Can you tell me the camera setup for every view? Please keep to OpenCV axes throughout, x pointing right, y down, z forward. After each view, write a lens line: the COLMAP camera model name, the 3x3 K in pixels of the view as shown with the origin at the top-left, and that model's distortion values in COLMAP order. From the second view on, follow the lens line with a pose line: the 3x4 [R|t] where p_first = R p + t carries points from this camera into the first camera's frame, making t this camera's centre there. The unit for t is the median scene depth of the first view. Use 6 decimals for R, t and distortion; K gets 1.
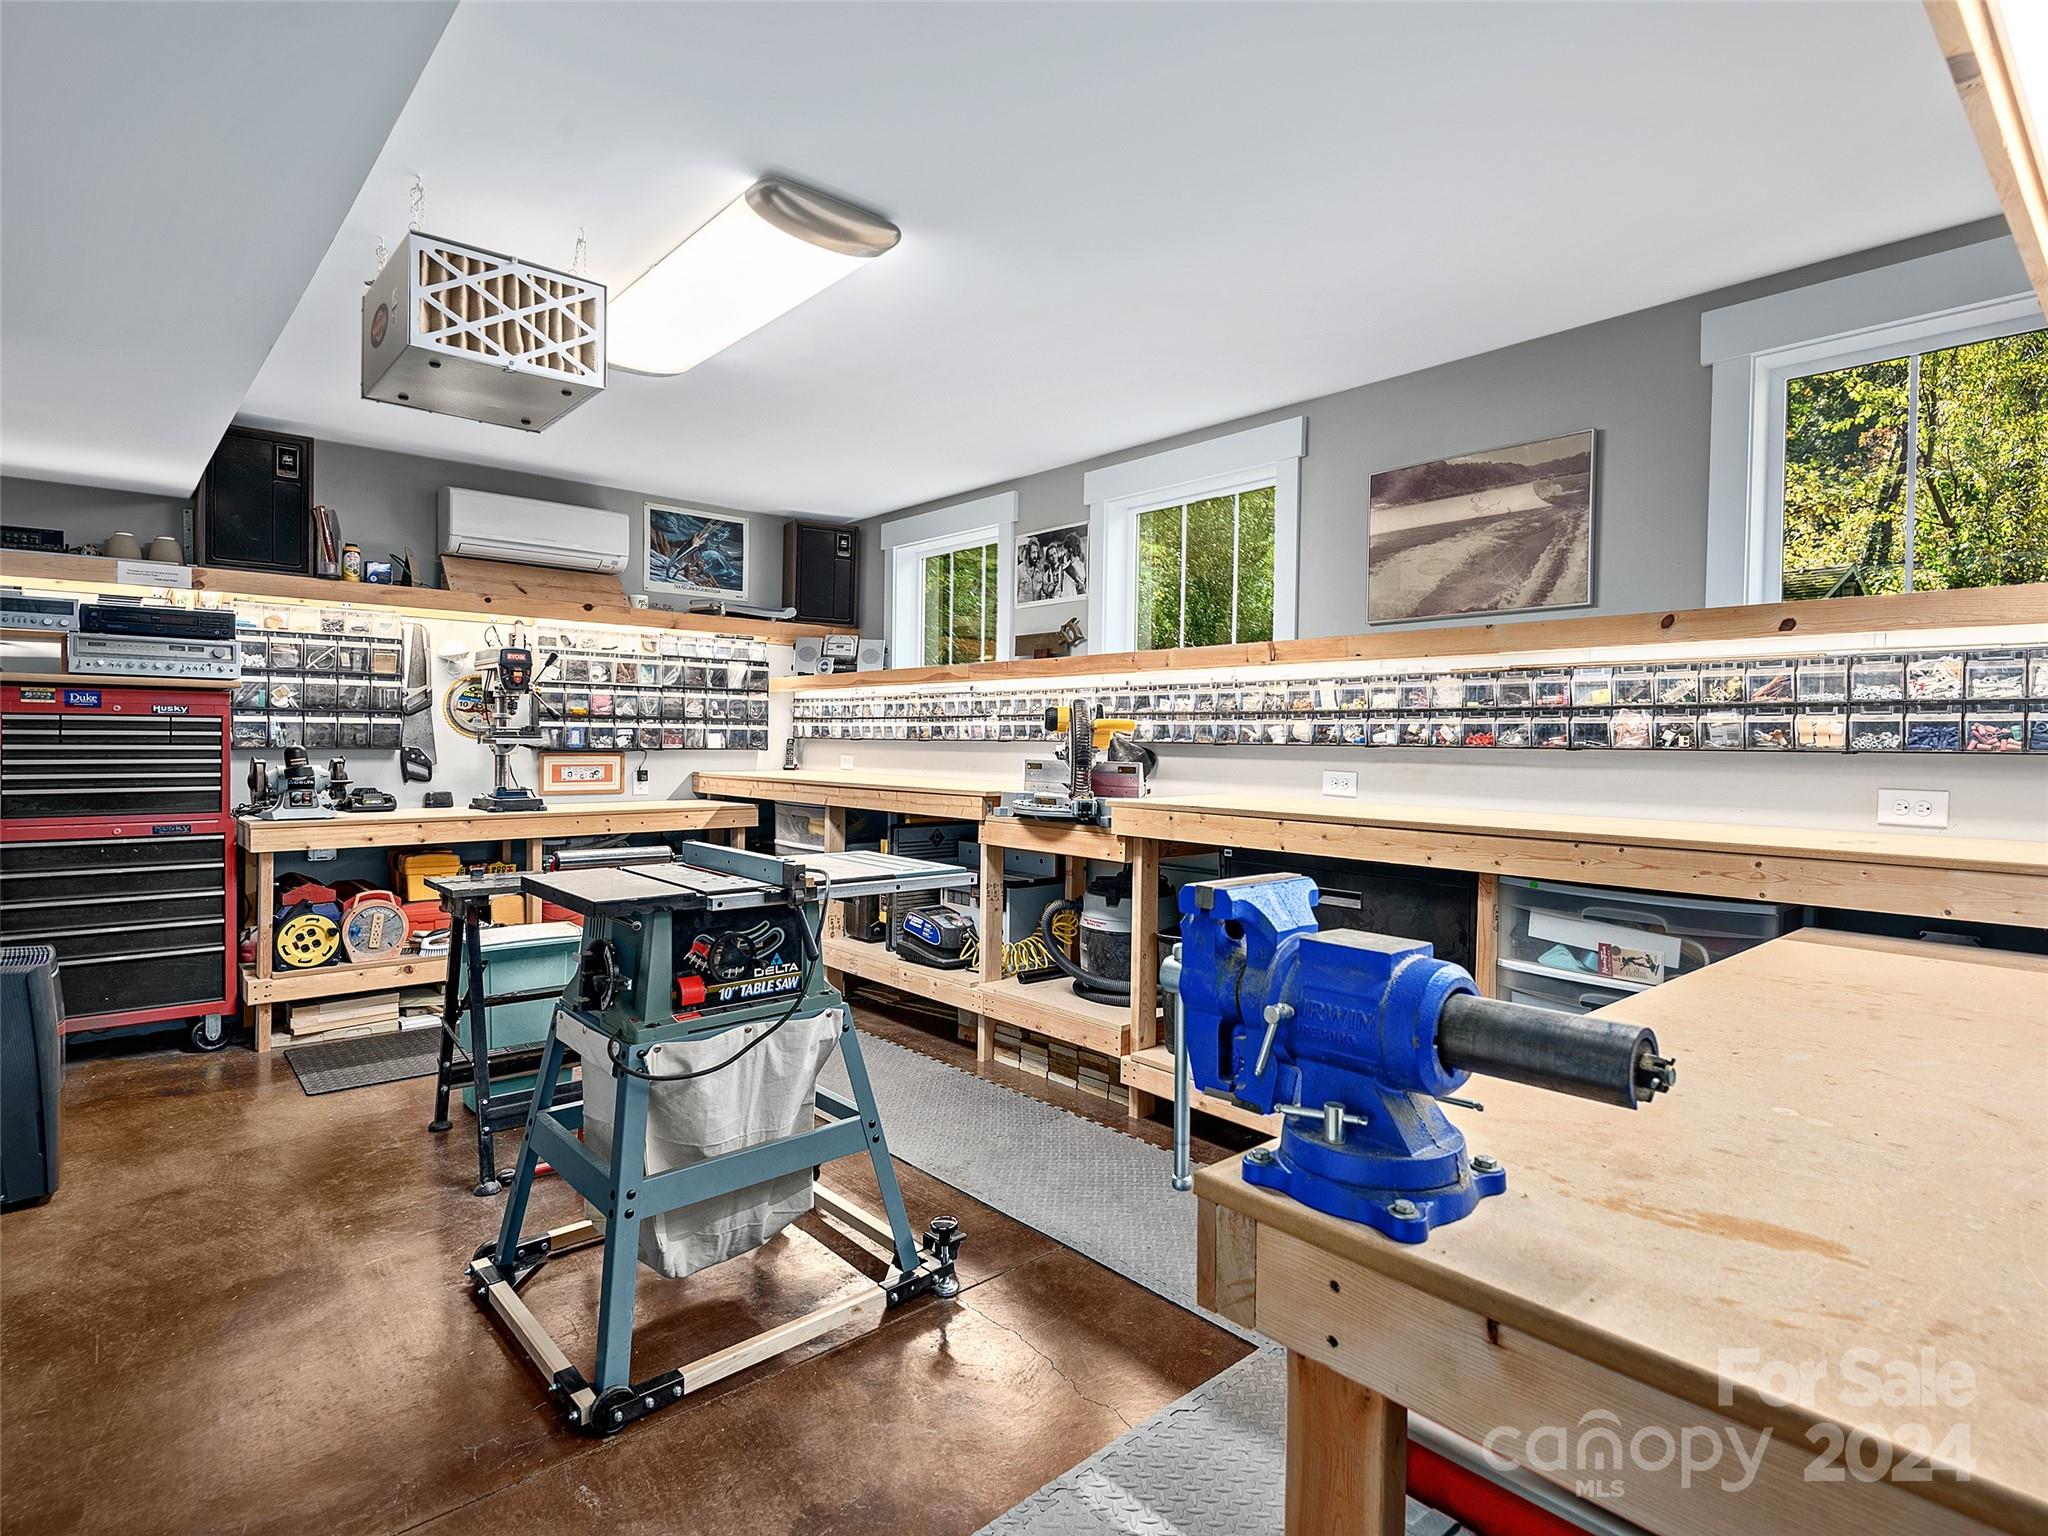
lens RADIAL K [[1073.6, 0, 1029.7], [0, 1073.6, 760.9], [0, 0, 1]] dist [0.024453, -0.015841]
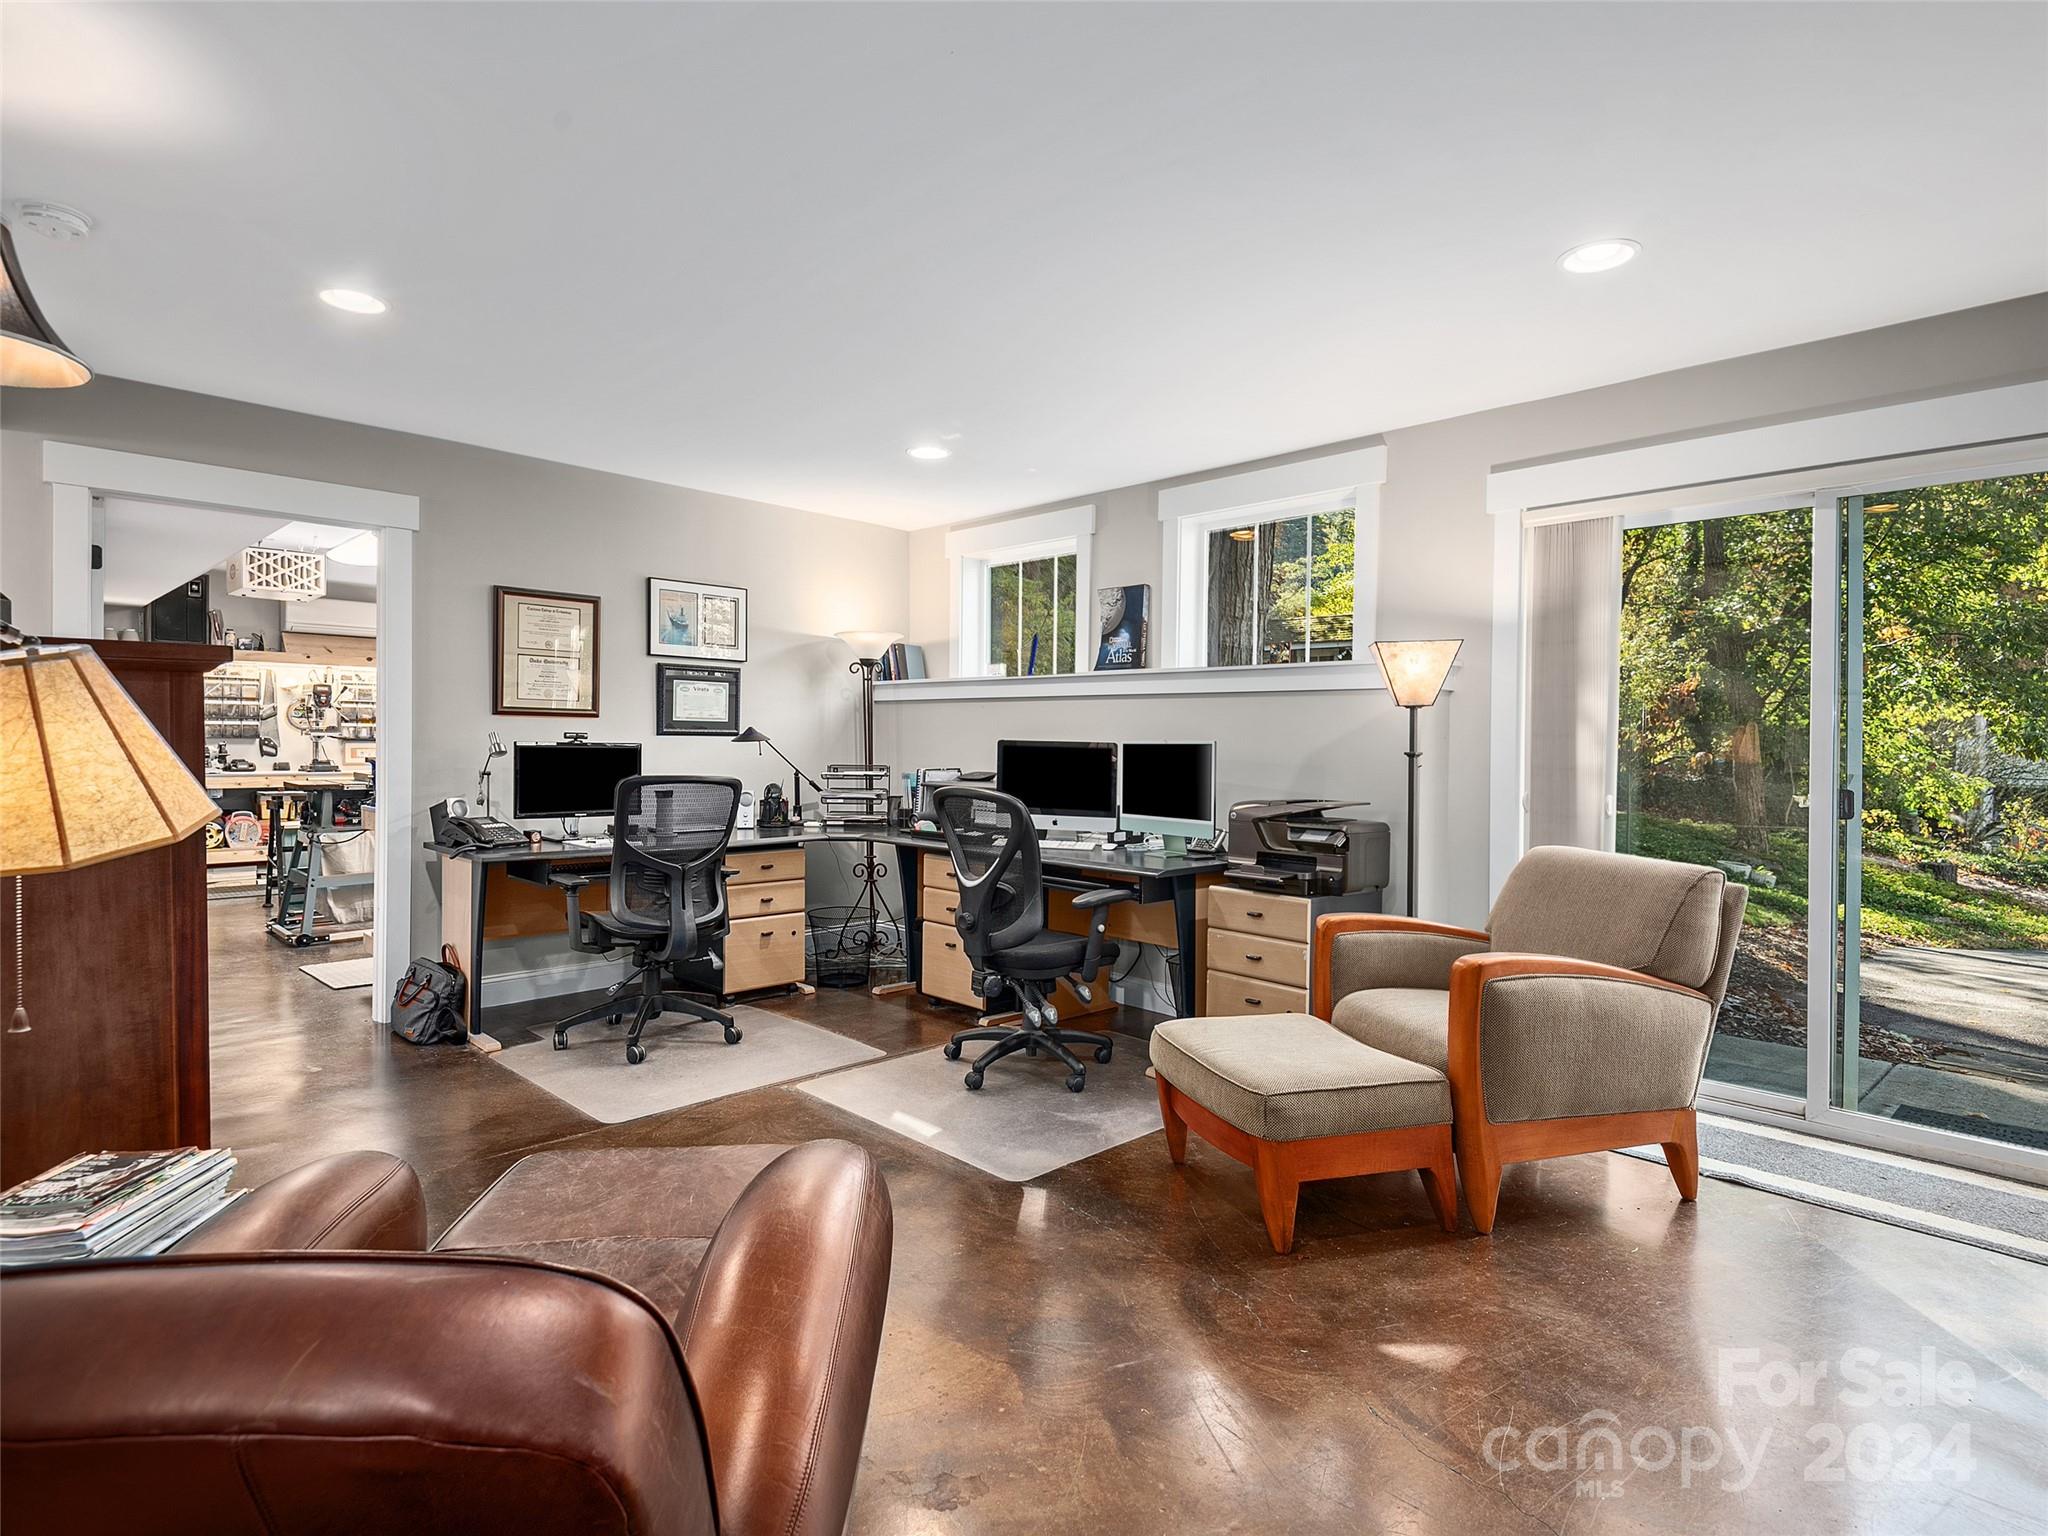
lens RADIAL K [[1073.6, 0, 1018.8], [0, 1073.6, 764.4], [0, 0, 1]] dist [0.024453, -0.015841]
pose [[0.998700, 0.000340, 0.050963, 0.629587], [-0.000676, 0.999978, 0.006576, 0.021082], [-0.050960, -0.006602, 0.998679, -0.926363]]
